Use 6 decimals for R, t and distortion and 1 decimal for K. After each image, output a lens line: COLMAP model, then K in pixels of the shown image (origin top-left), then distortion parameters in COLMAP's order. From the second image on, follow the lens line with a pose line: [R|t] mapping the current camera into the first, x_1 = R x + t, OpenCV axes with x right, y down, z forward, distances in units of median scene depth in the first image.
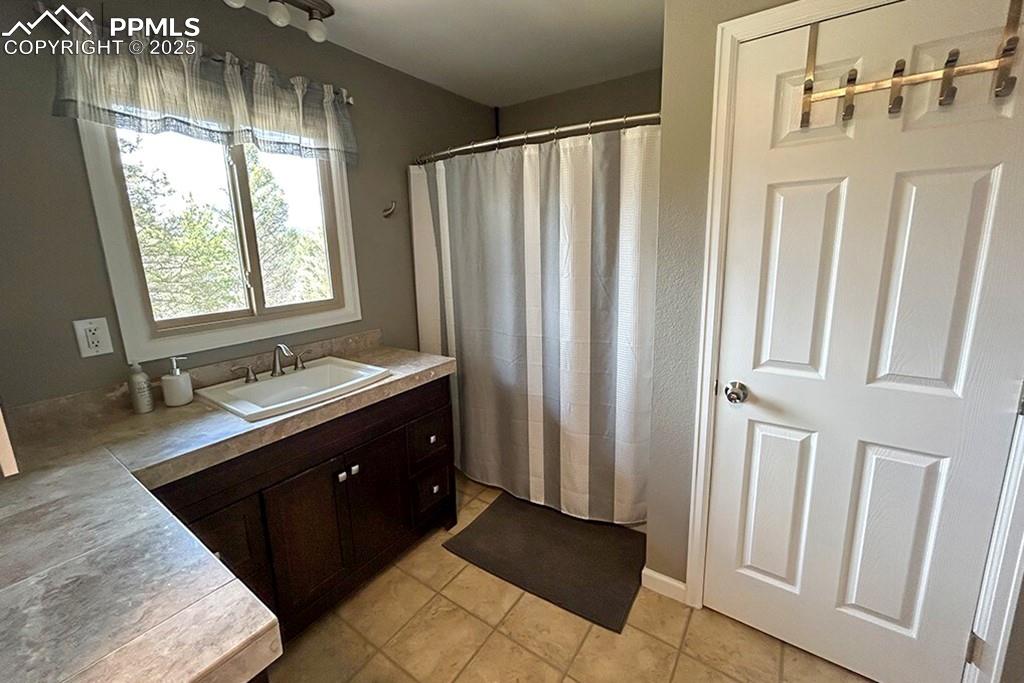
lens RADIAL K [[414.0, 0, 515.3], [0, 414.0, 336.3], [0, 0, 1]] dist [-0.000713, 0.000036]
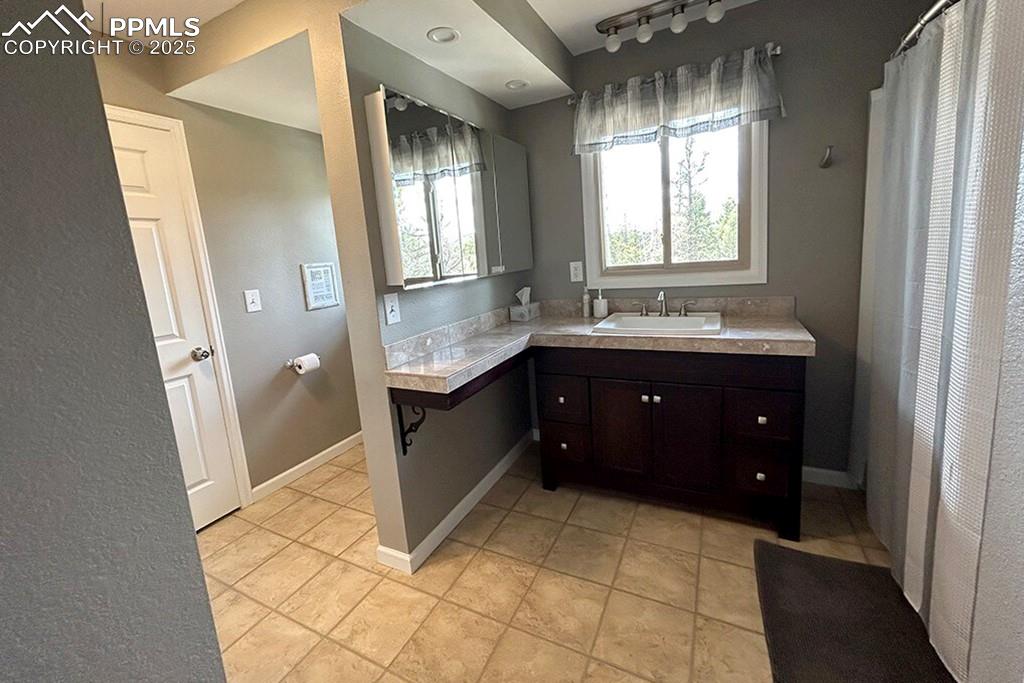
lens RADIAL K [[414.0, 0, 515.6], [0, 414.0, 337.3], [0, 0, 1]] dist [-0.000713, 0.000036]
pose [[0.132772, 0.213752, -0.967823, 0.662793], [-0.144356, 0.970226, 0.194479, -0.027605], [0.980578, 0.113890, 0.159675, 0.367370]]
